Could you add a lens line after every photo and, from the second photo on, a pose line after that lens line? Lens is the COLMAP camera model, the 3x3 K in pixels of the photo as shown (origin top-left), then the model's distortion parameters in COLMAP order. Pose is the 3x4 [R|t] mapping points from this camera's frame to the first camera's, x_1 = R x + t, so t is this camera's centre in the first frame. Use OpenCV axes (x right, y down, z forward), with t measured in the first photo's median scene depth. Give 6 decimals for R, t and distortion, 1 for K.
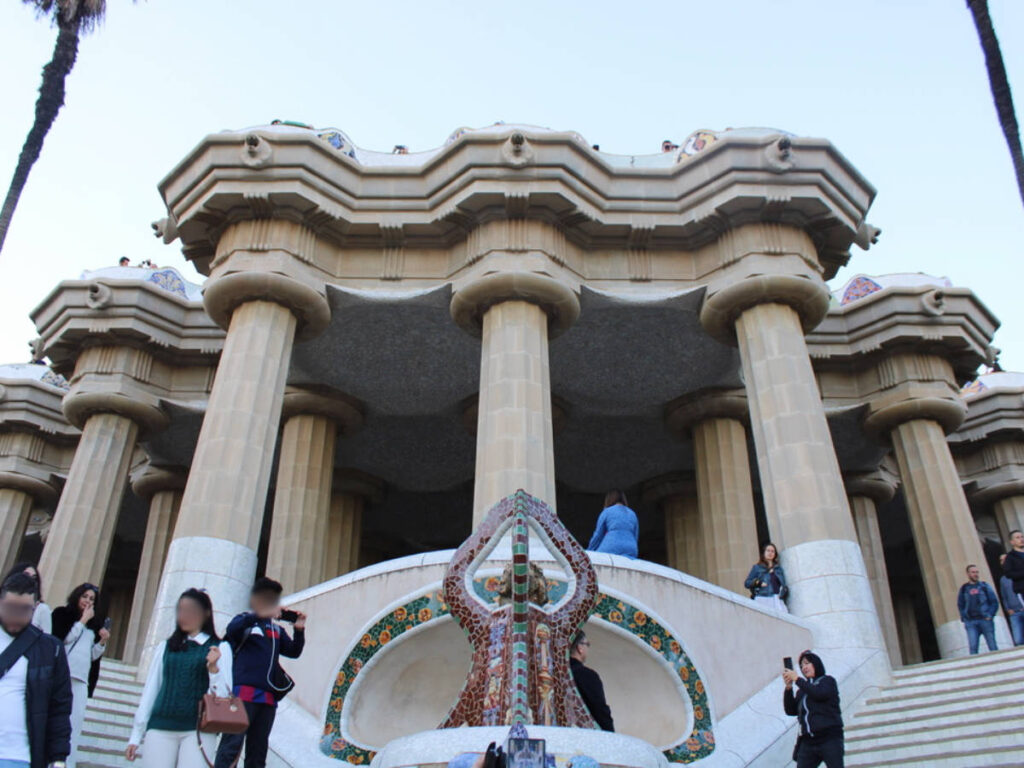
lens RADIAL K [[923.3, 0, 512.0], [0, 923.3, 384.0], [0, 0, 1]] dist [-0.107190, 0.015504]
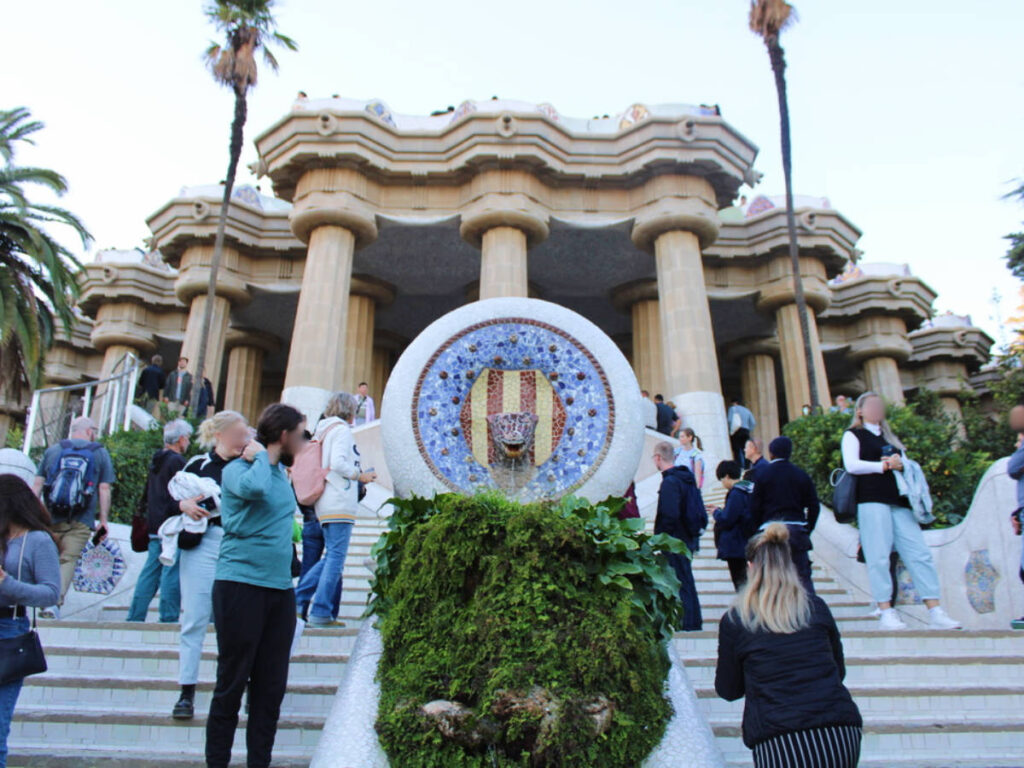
lens RADIAL K [[923.3, 0, 512.0], [0, 923.3, 384.0], [0, 0, 1]] dist [-0.107190, 0.015504]
pose [[0.999904, 0.007746, 0.011457, 0.000528], [-0.009686, 0.983554, 0.180352, -0.107073], [-0.009871, -0.180446, 0.983535, -0.484531]]
